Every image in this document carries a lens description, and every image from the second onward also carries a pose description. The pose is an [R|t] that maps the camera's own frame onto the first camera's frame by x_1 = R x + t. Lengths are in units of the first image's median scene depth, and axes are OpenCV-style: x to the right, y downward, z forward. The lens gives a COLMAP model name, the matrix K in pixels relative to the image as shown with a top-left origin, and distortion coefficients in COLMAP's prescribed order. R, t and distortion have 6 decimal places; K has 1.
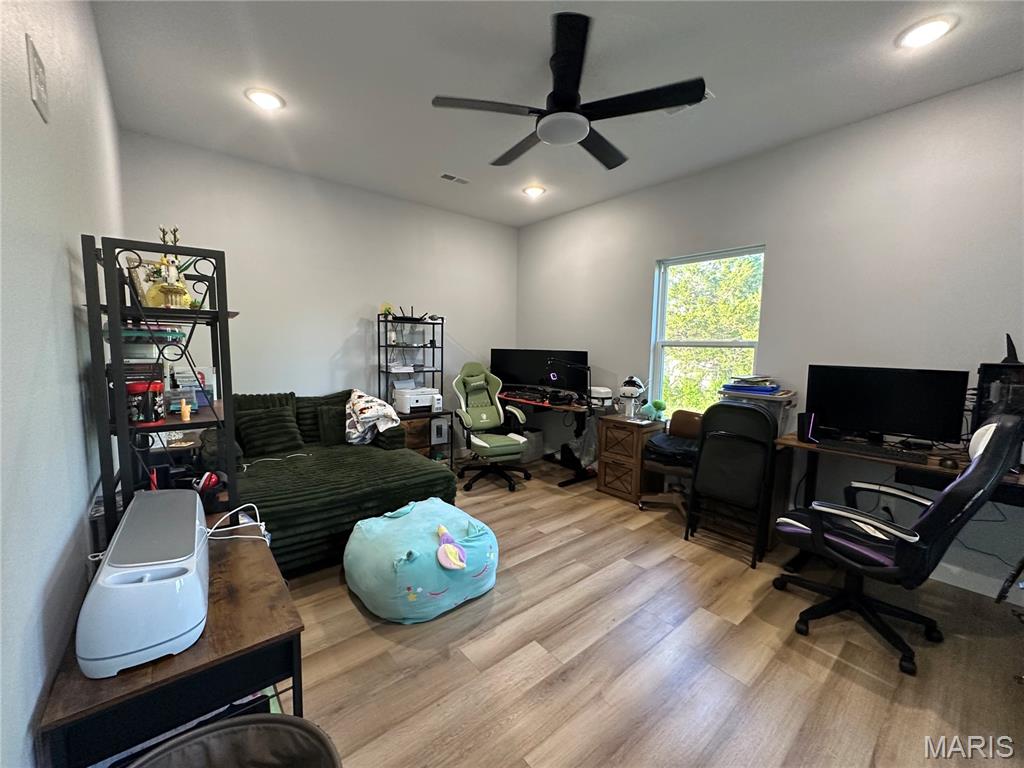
lens RADIAL K [[407.9, 0, 510.3], [0, 407.9, 383.1], [0, 0, 1]] dist [-0.004185, 0.001219]
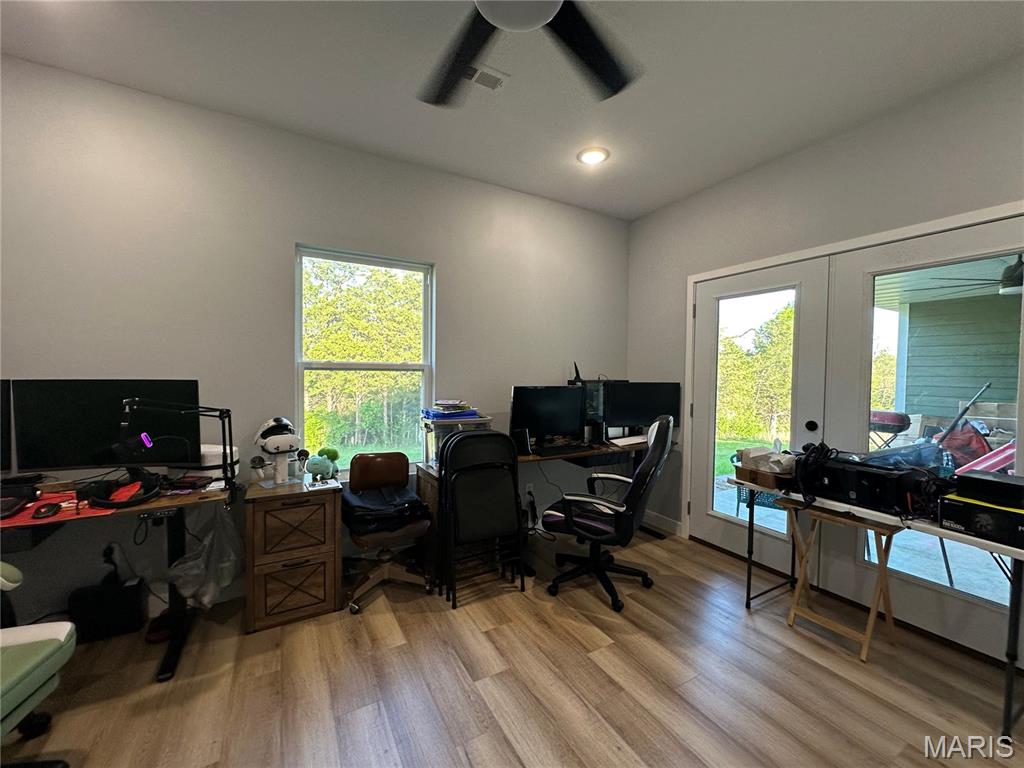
lens RADIAL K [[407.9, 0, 510.6], [0, 407.9, 388.9], [0, 0, 1]] dist [-0.004185, 0.001219]
pose [[0.176335, -0.050633, 0.983027, -0.258248], [0.085223, 0.995711, 0.035999, -0.055016], [-0.980634, 0.077429, 0.179894, 0.569623]]
